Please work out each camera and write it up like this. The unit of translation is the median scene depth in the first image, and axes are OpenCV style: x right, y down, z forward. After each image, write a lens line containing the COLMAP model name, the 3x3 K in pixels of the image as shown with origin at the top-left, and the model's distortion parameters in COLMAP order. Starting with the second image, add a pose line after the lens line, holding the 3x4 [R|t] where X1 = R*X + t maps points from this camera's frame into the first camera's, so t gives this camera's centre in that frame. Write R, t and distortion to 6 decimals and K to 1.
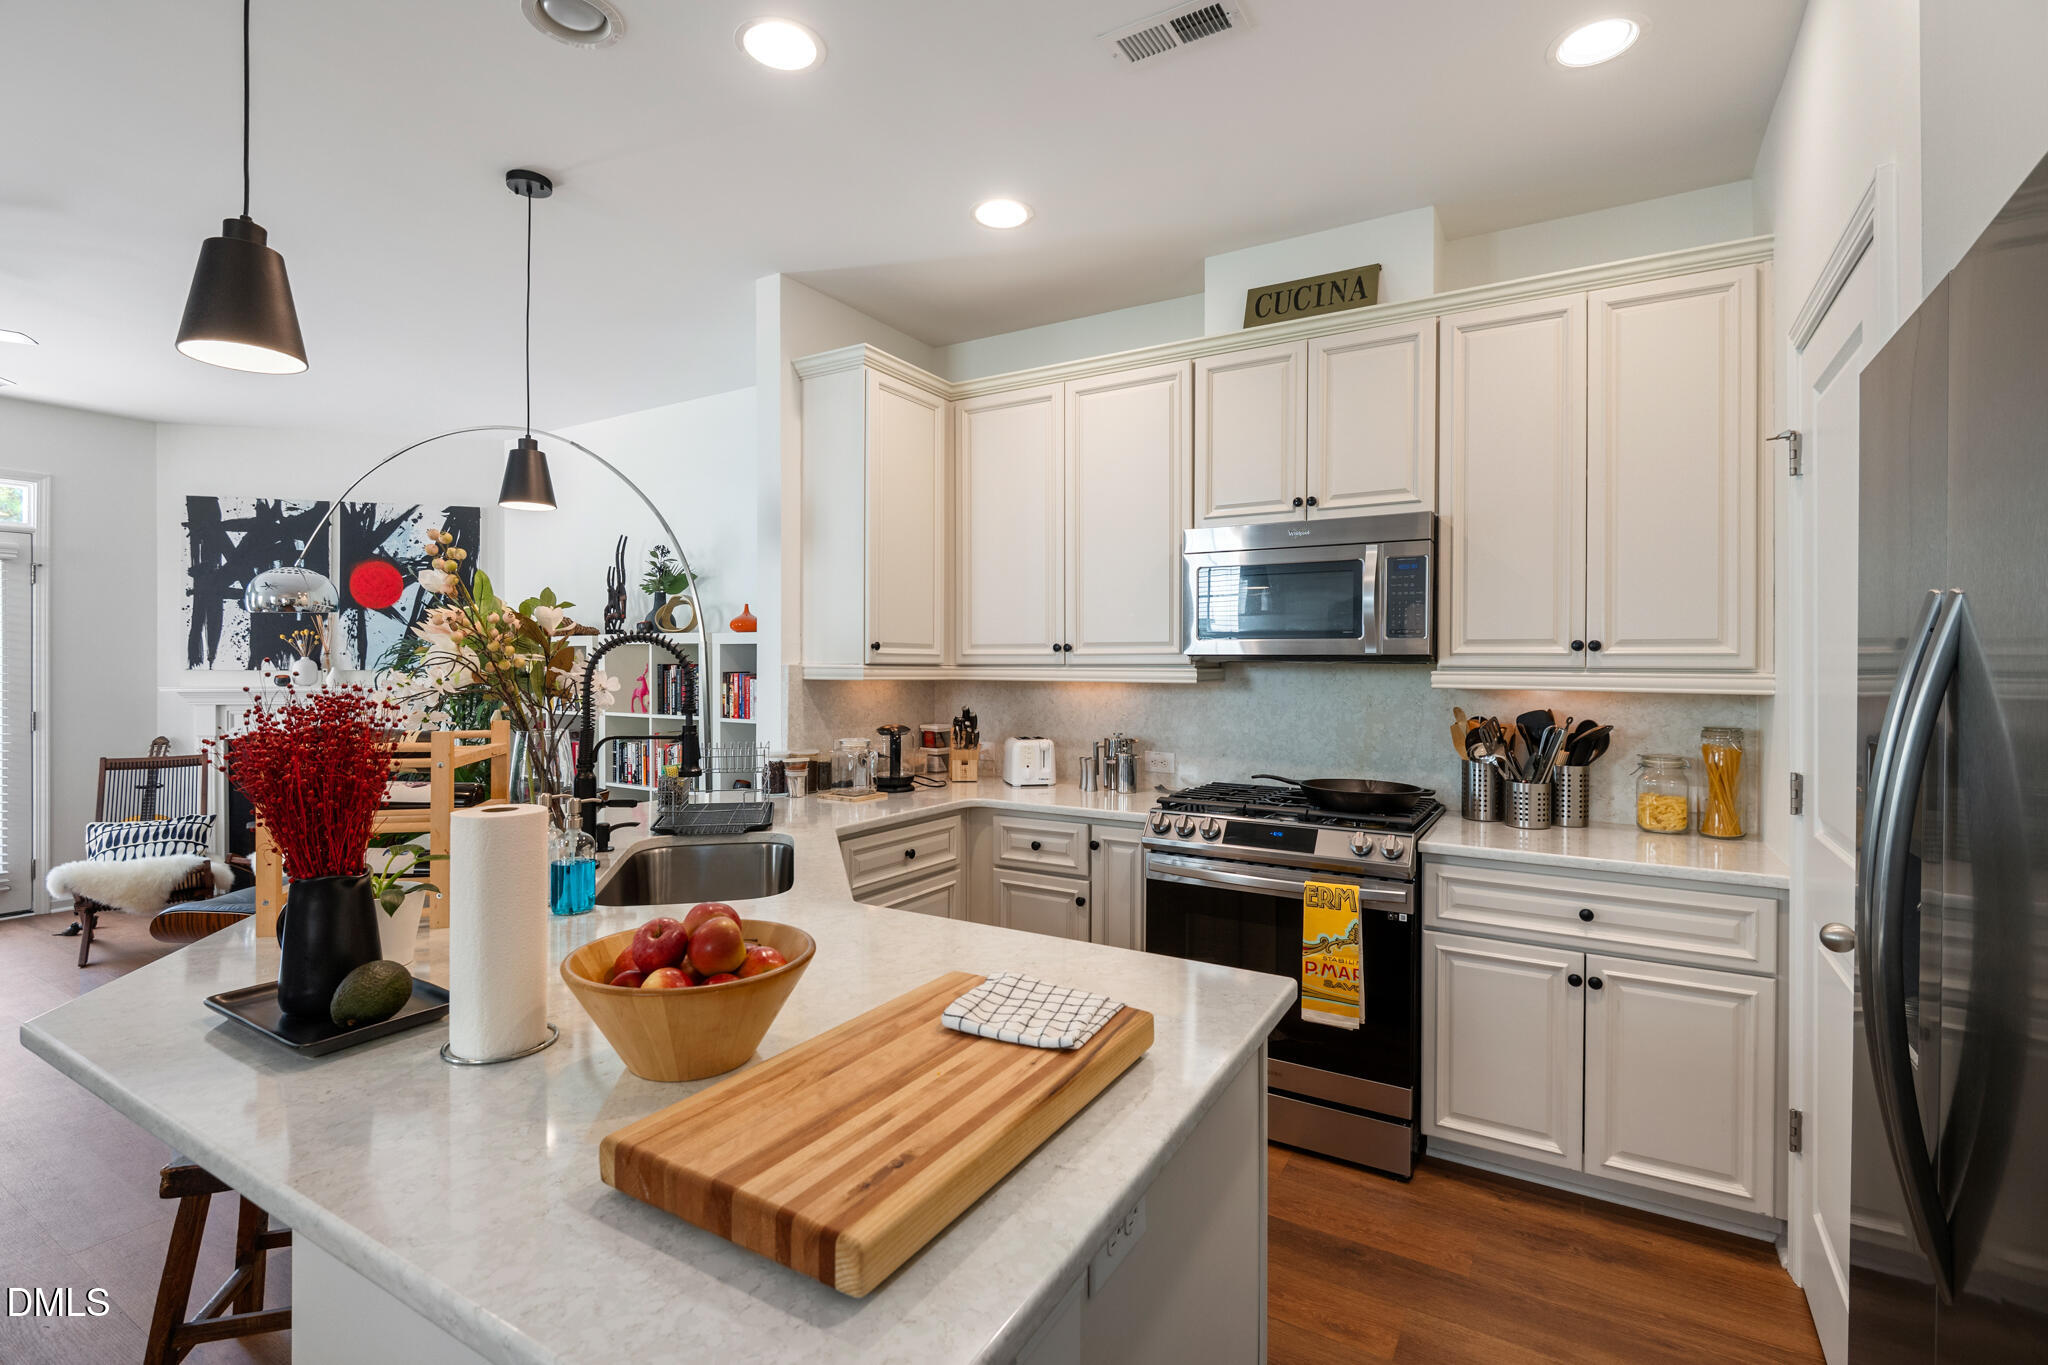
lens RADIAL K [[947.4, 0, 1029.8], [0, 947.4, 668.1], [0, 0, 1]] dist [-0.000675, -0.004107]
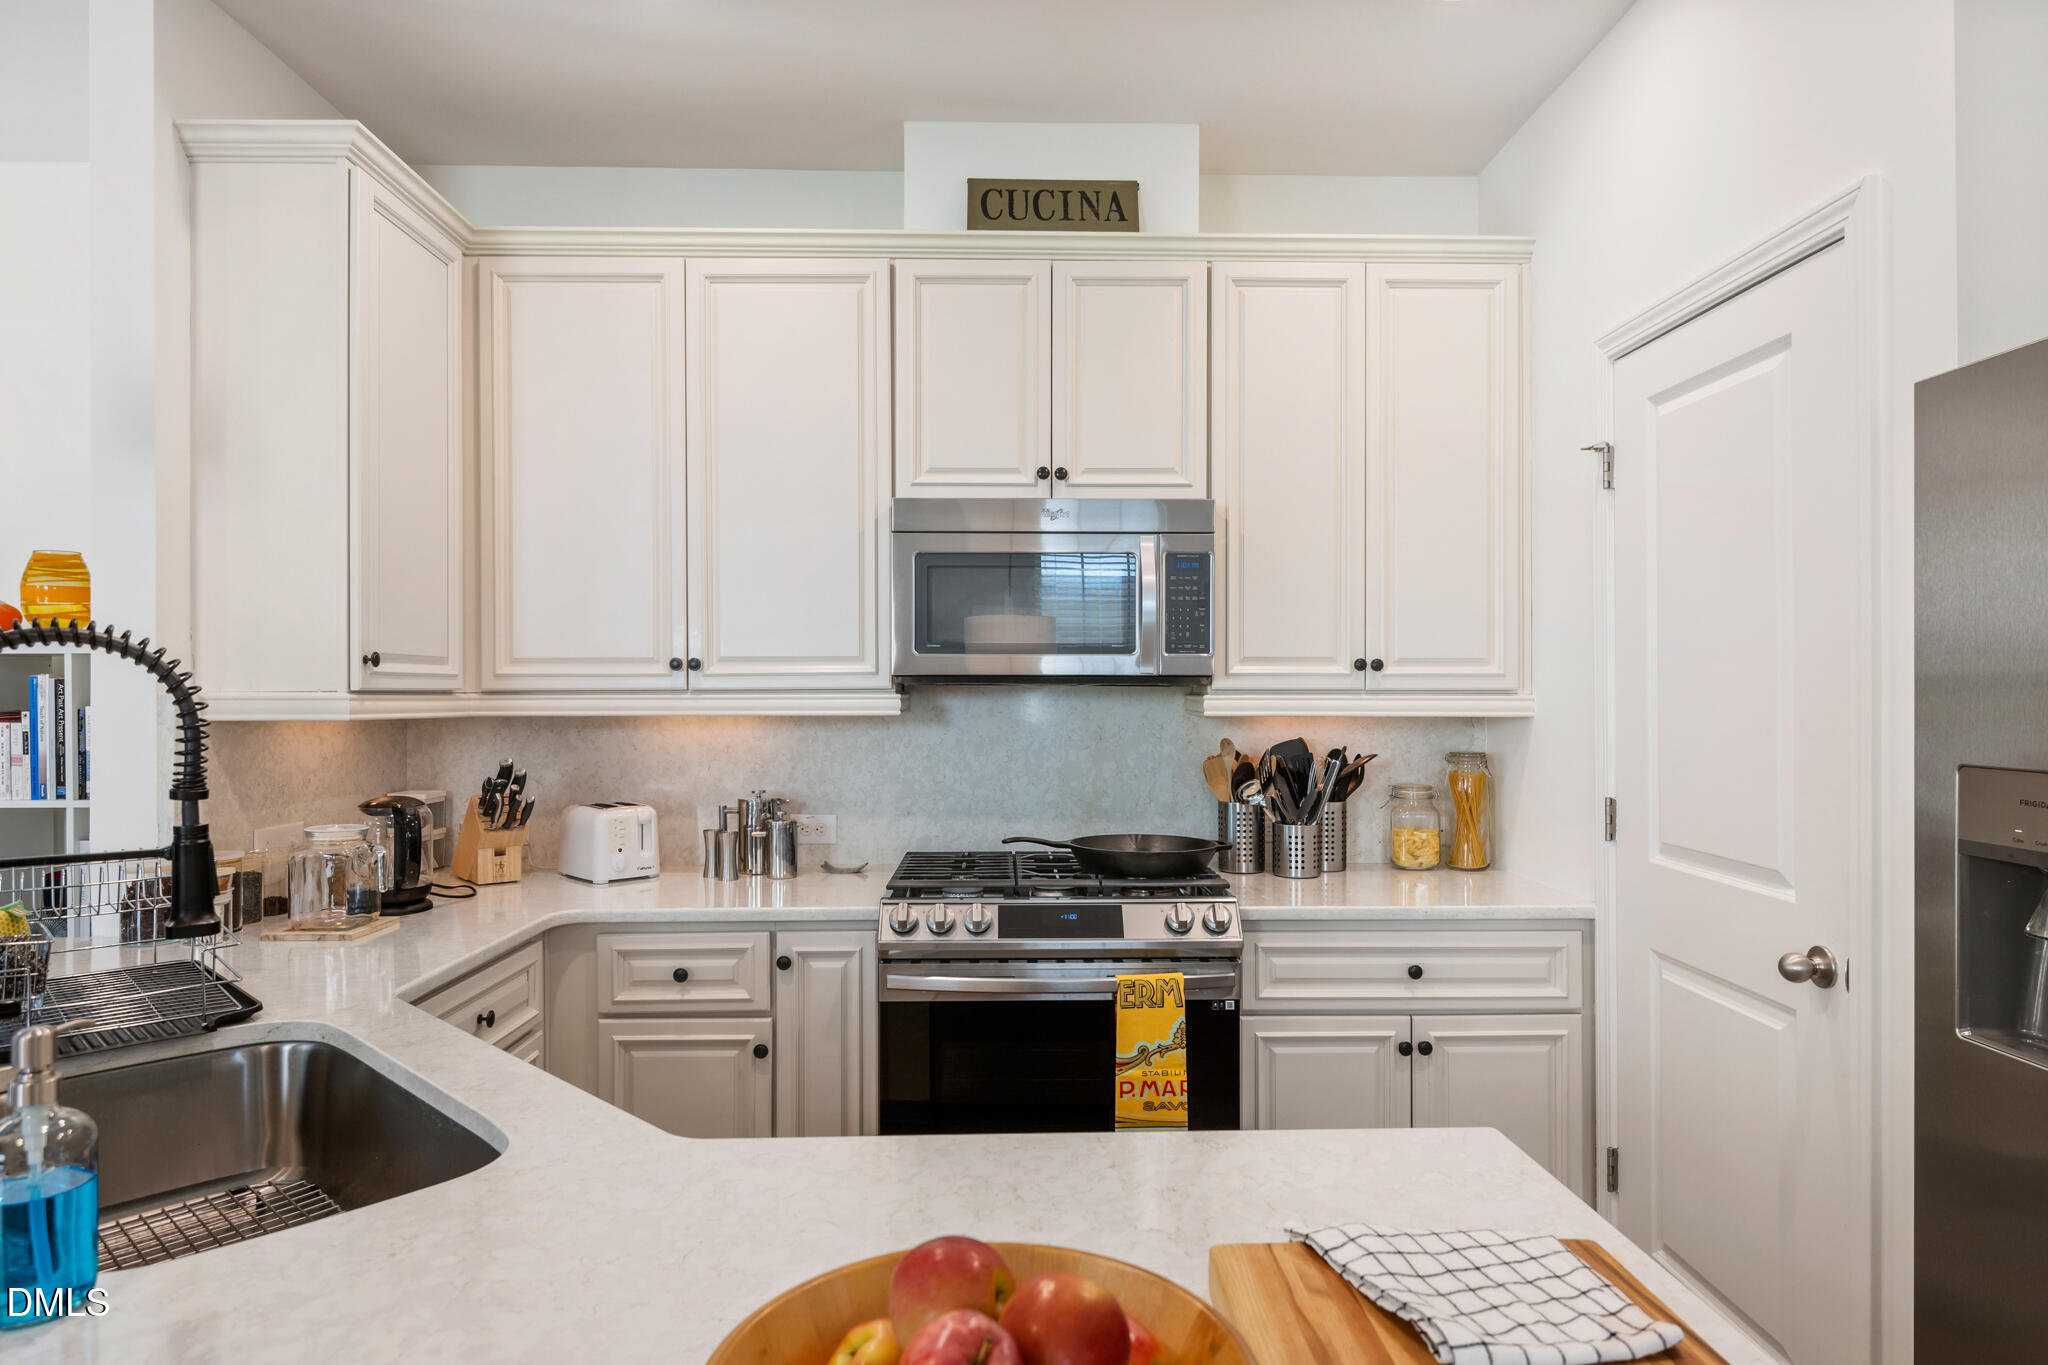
lens RADIAL K [[1191.5, 0, 1036.9], [0, 1191.5, 686.1], [0, 0, 1]] dist [0.003417, -0.006271]
pose [[0.840509, -0.004966, 0.541776, -0.241497], [0.007747, 0.999966, -0.002853, -0.002655], [-0.541743, 0.006595, 0.840518, 0.208422]]
